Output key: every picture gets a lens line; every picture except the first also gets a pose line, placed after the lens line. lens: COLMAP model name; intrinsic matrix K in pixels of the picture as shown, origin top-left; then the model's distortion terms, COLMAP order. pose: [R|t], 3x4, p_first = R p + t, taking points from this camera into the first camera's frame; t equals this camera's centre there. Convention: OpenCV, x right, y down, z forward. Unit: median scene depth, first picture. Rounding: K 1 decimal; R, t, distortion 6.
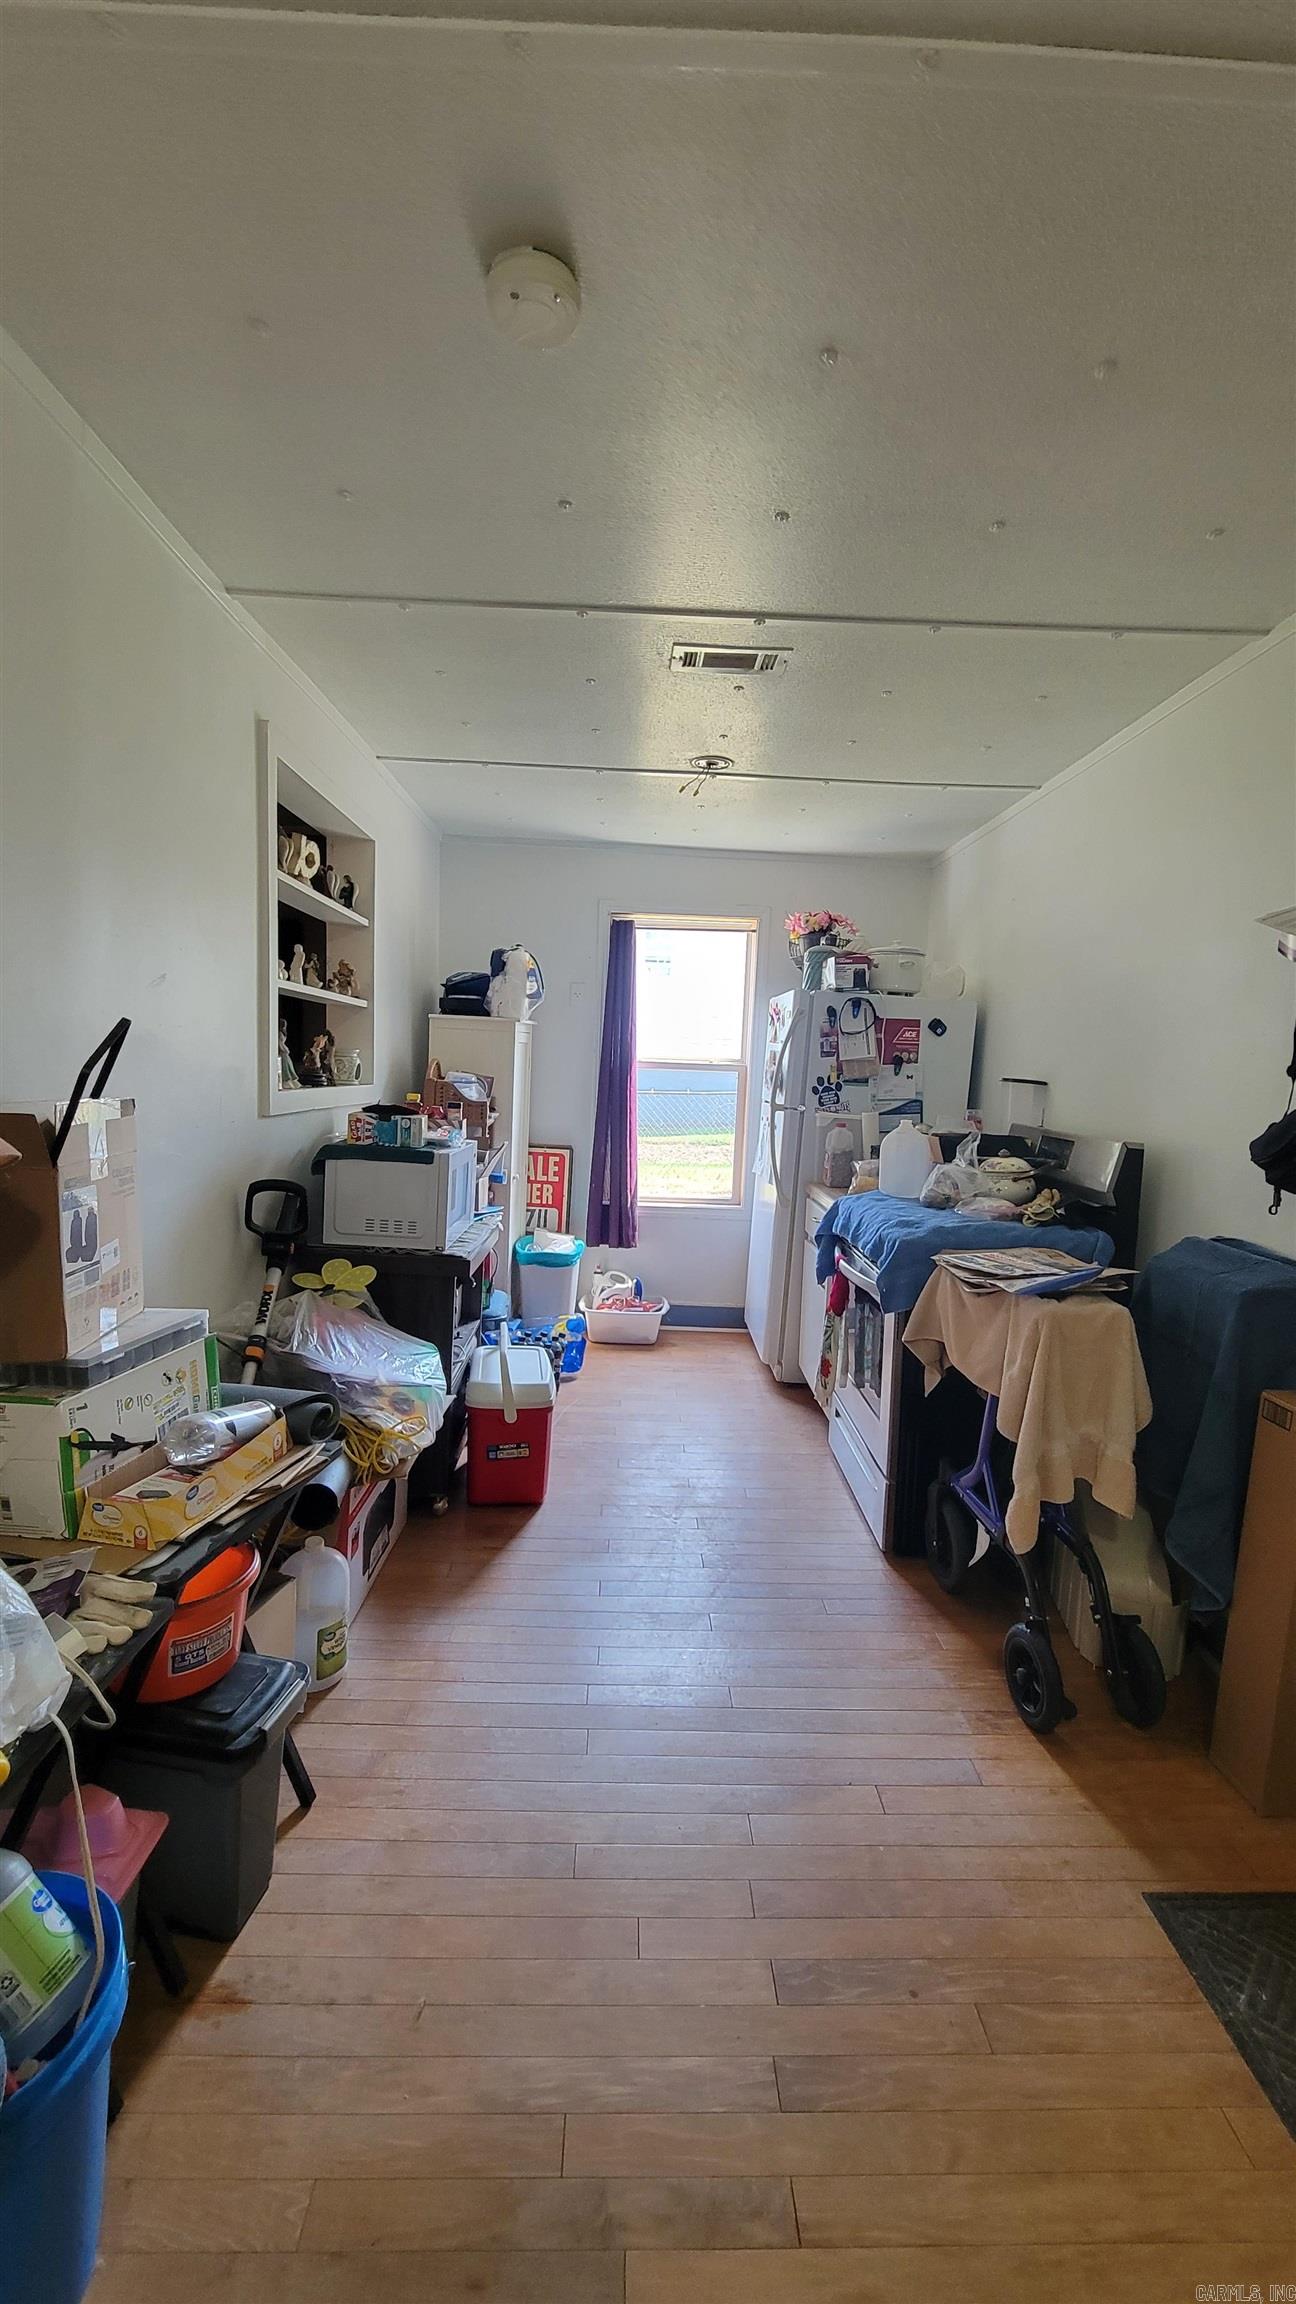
lens RADIAL K [[939.1, 0, 651.9], [0, 939.1, 1158.2], [0, 0, 1]] dist [0.004567, -0.001299]
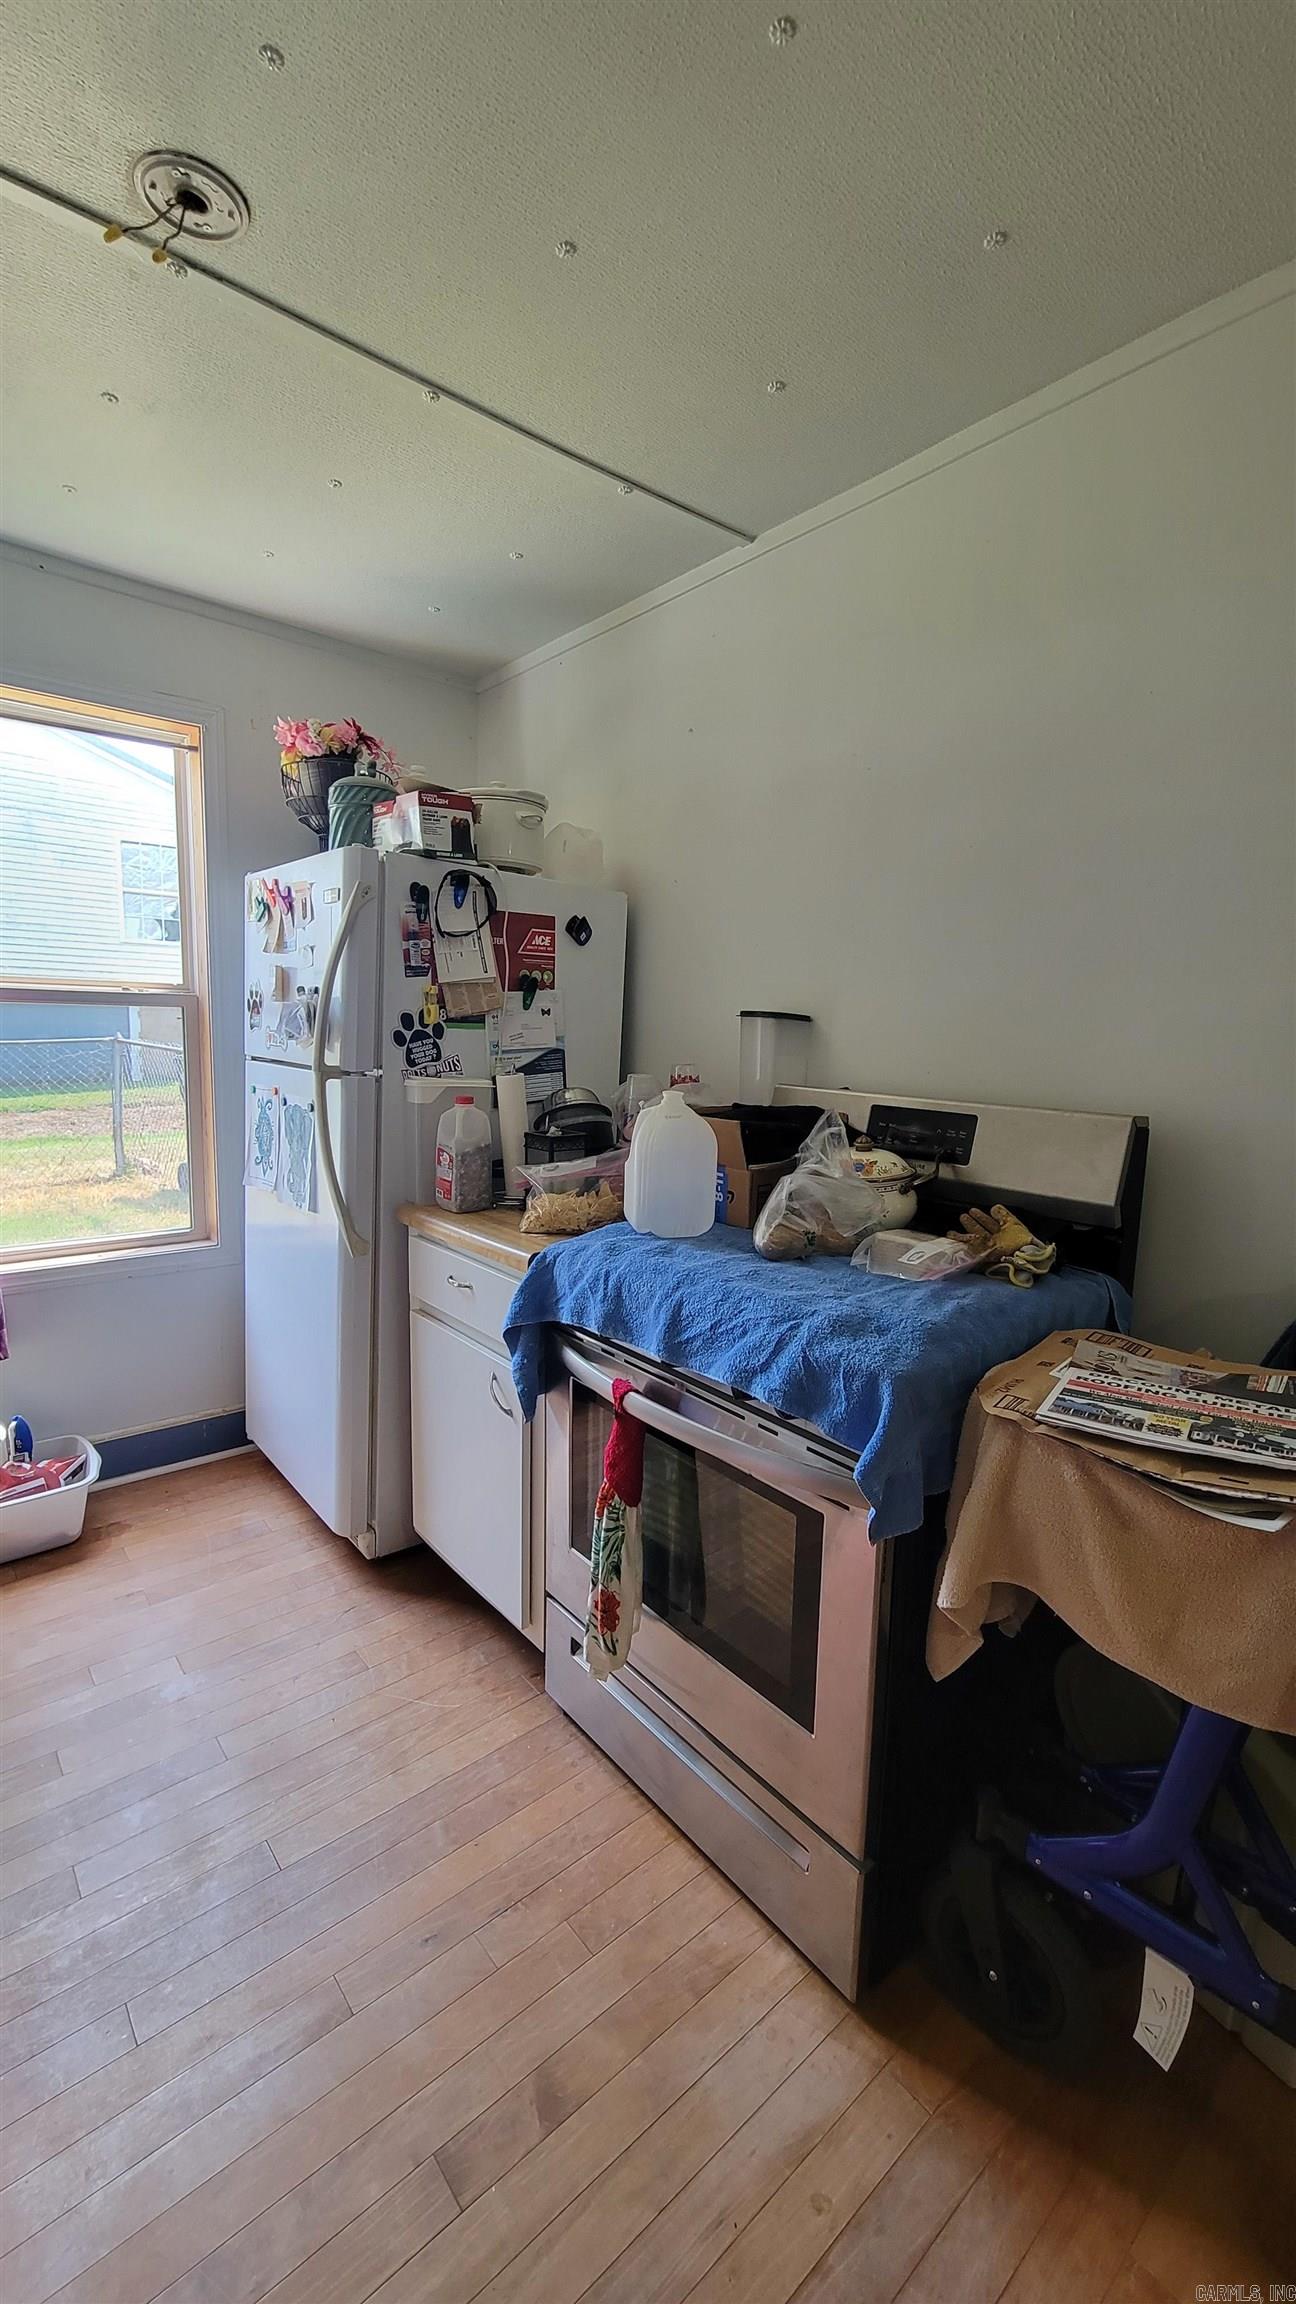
lens RADIAL K [[939.1, 0, 640.6], [0, 939.1, 1155.4], [0, 0, 1]] dist [0.004567, -0.001299]
pose [[0.782242, -0.106056, 0.613881, -0.060572], [0.067155, 0.994016, 0.086156, -0.042332], [-0.619345, -0.026170, 0.784683, 0.483642]]
